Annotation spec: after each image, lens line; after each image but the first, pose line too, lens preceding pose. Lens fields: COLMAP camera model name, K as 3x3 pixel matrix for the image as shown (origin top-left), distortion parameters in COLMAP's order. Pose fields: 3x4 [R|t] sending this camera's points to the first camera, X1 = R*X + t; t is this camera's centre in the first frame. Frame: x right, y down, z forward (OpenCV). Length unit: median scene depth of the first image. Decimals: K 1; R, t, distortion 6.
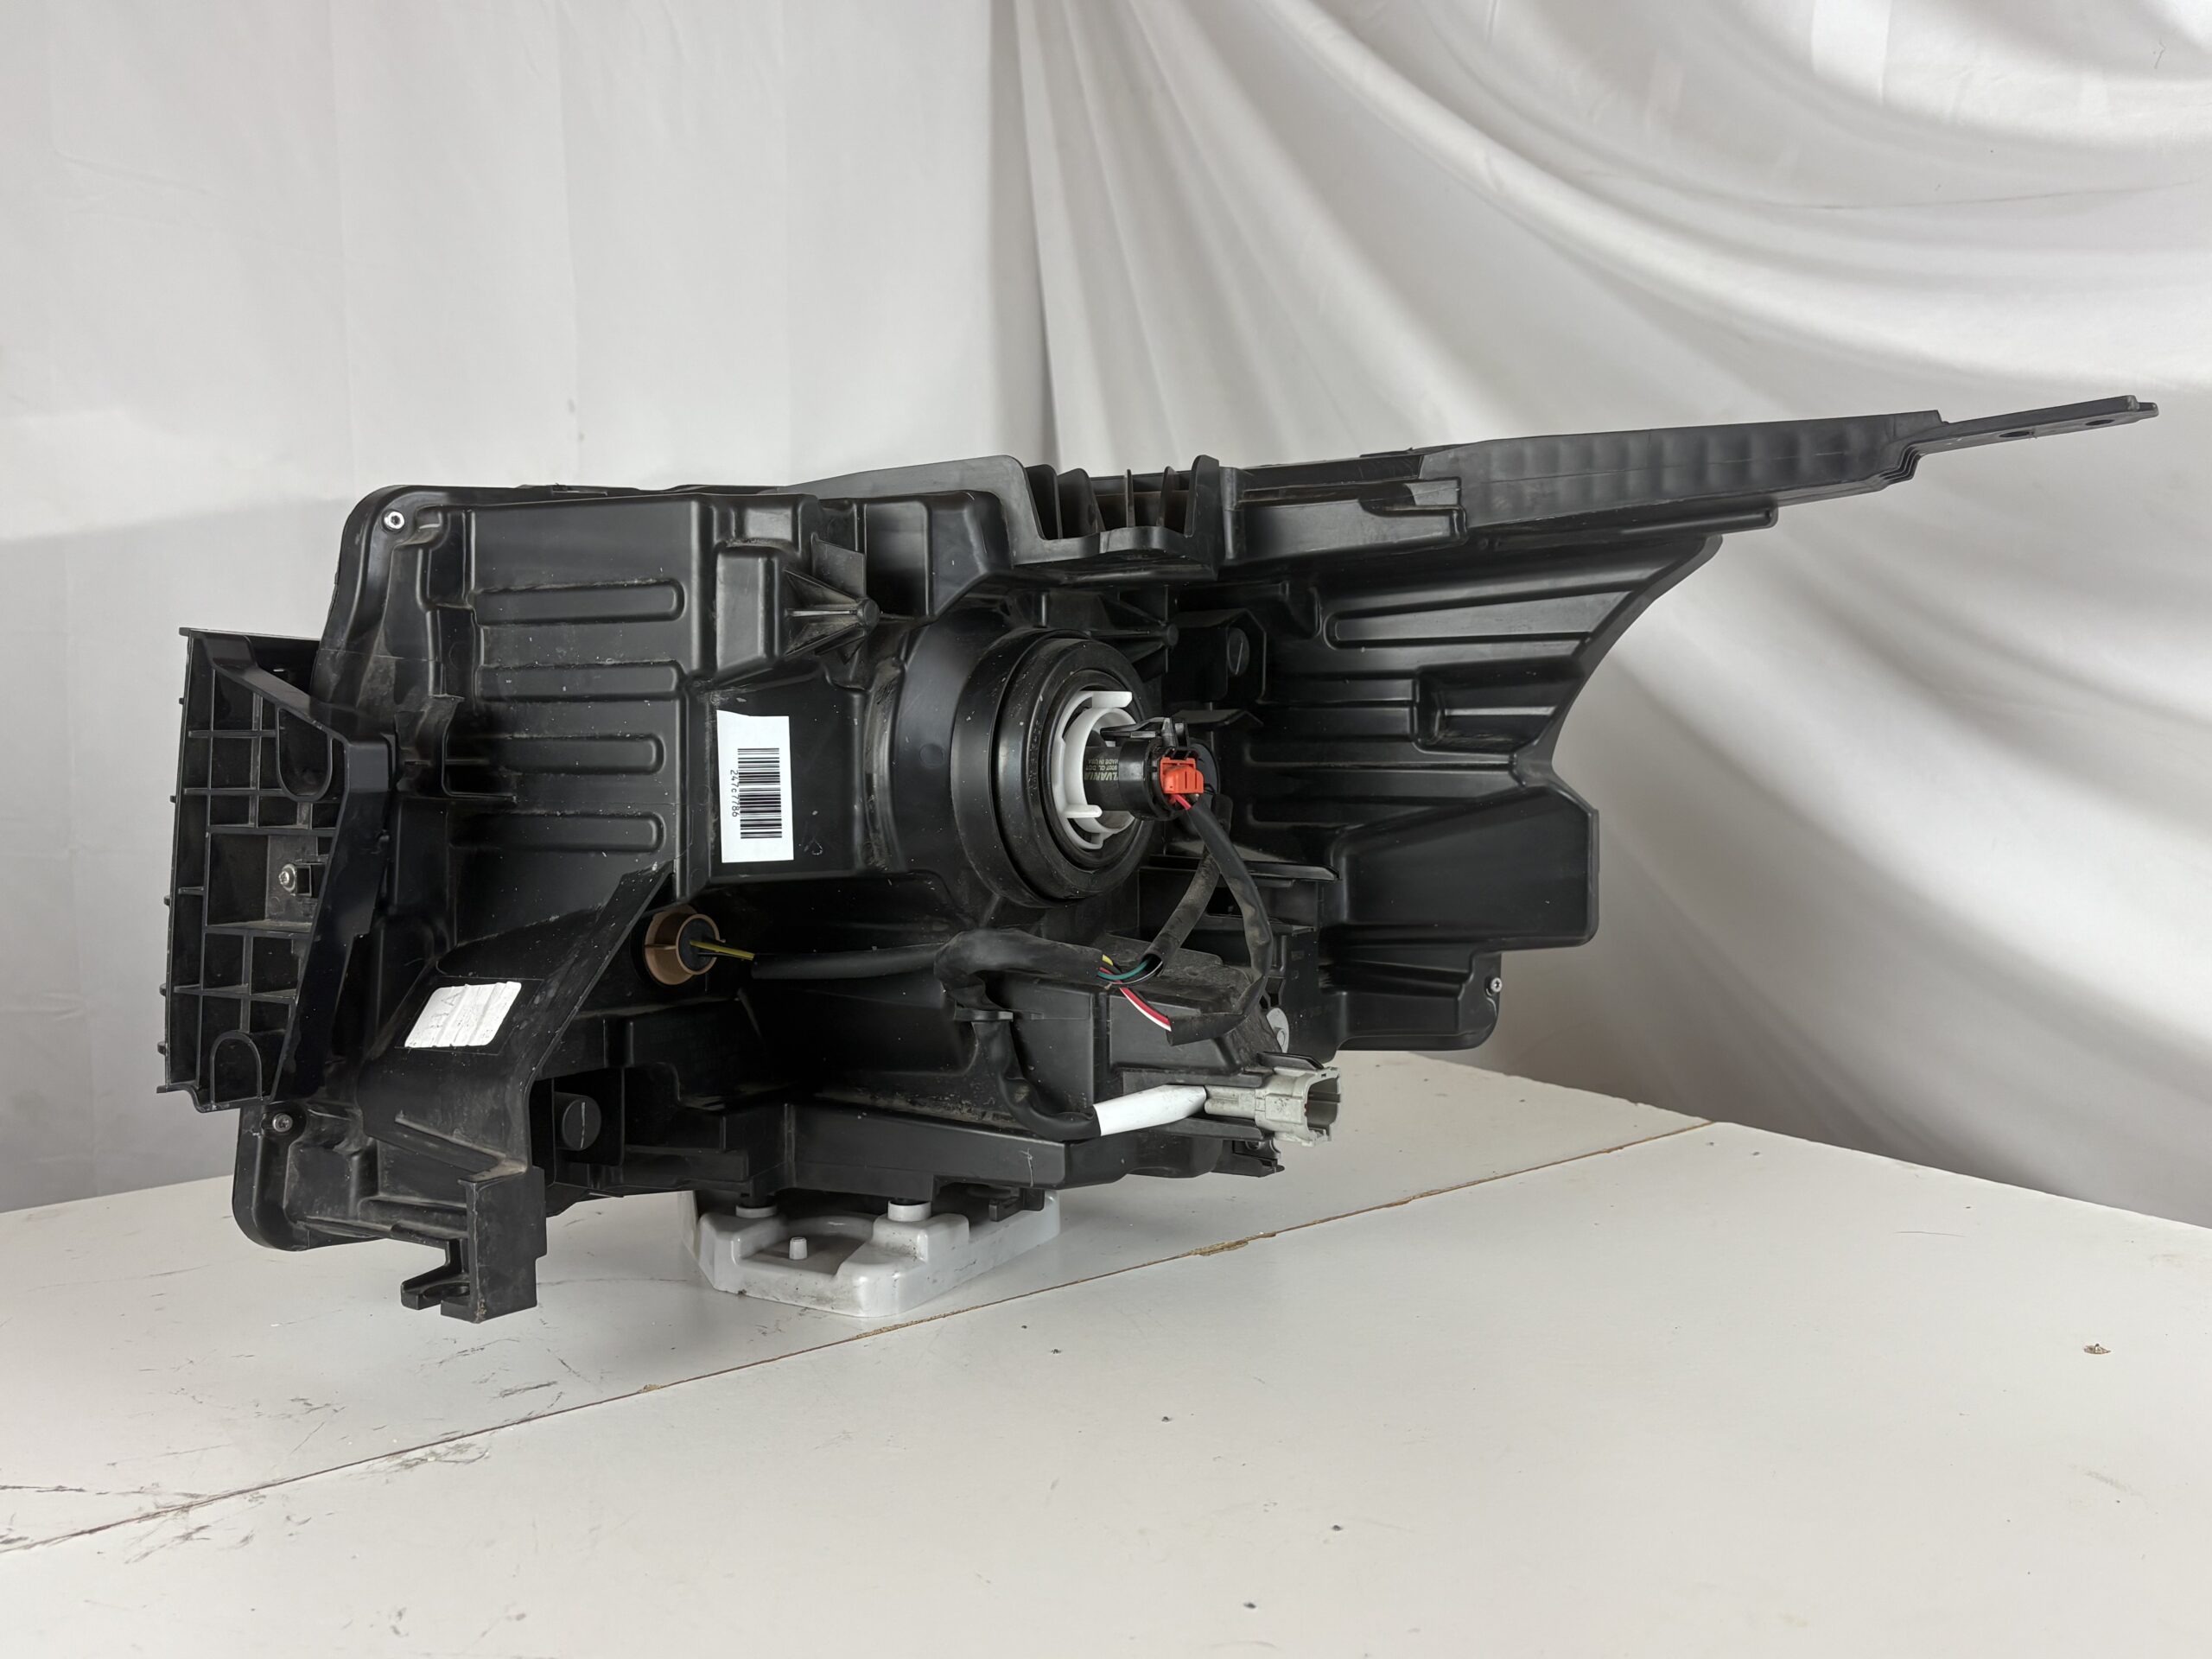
lens RADIAL K [[1804.0, 0, 1229.3], [0, 1804.0, 807.8], [0, 0, 1]] dist [0.015489, -0.027578]
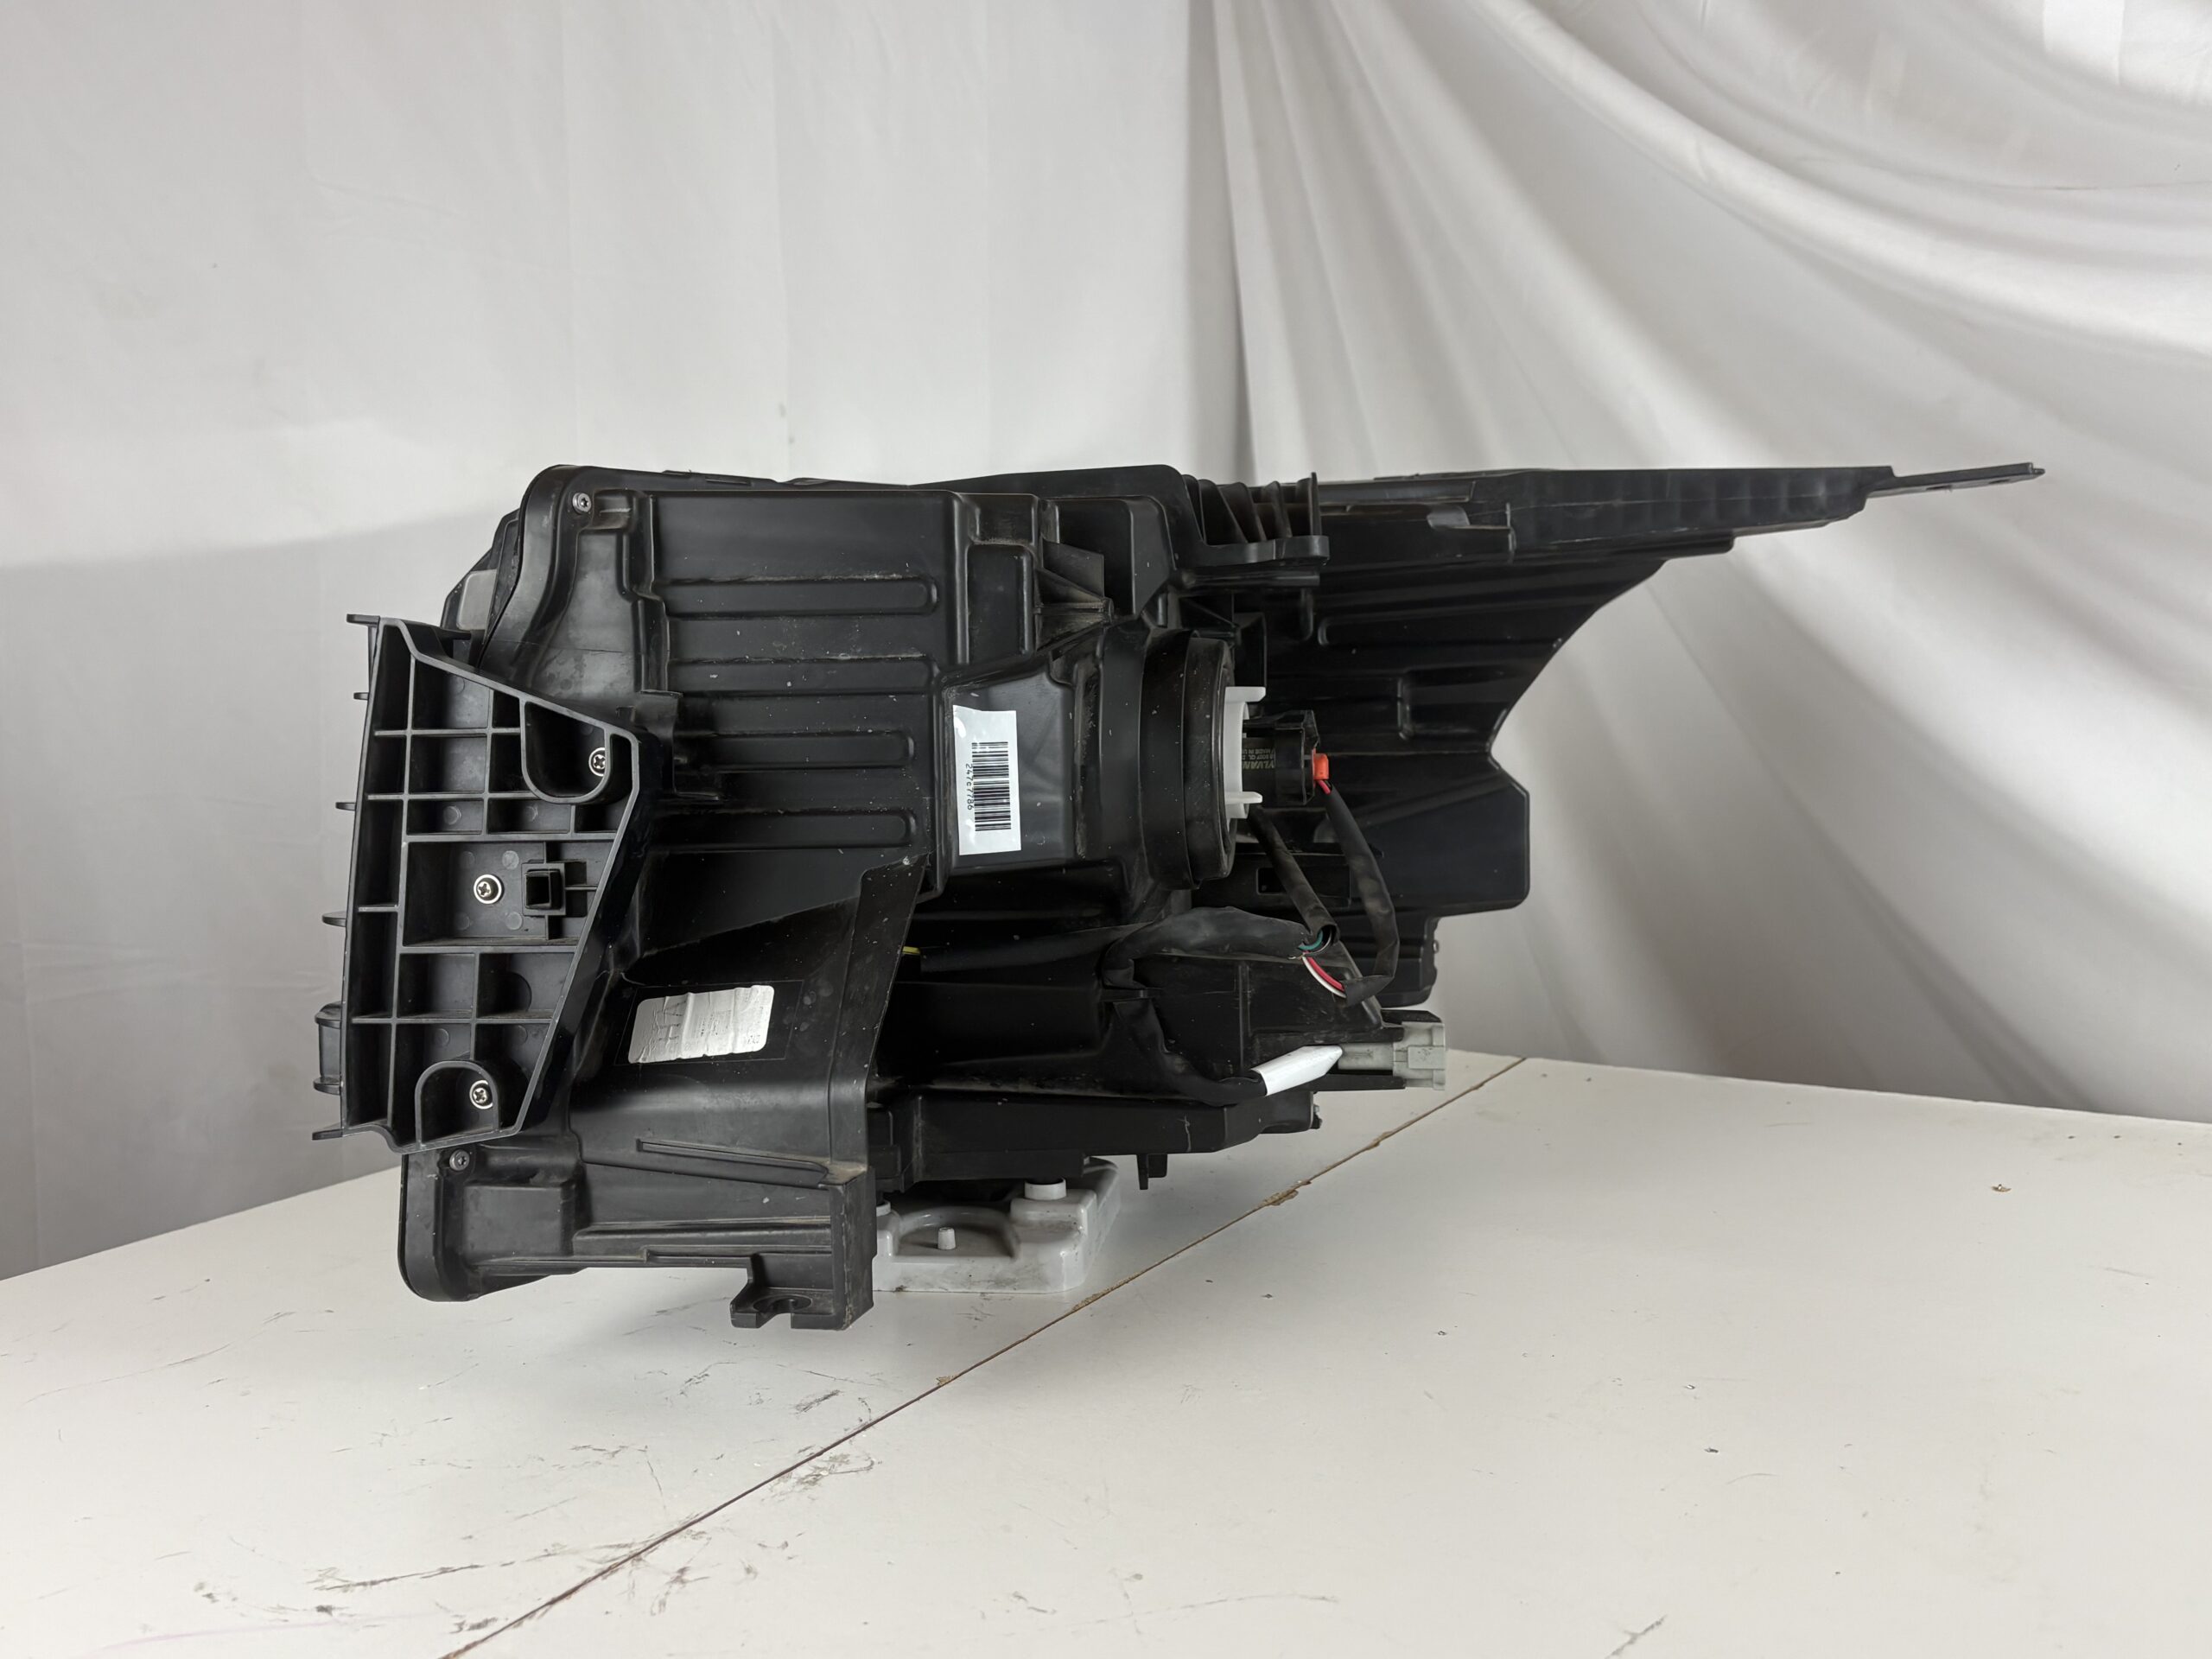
lens RADIAL K [[1804.0, 0, 1148.4], [0, 1804.0, 798.8], [0, 0, 1]] dist [0.015489, -0.027578]
pose [[0.924470, -0.023085, 0.380556, -0.564149], [0.025022, 0.999687, -0.000142, 0.001465], [-0.380434, 0.009654, 0.924758, 0.024950]]
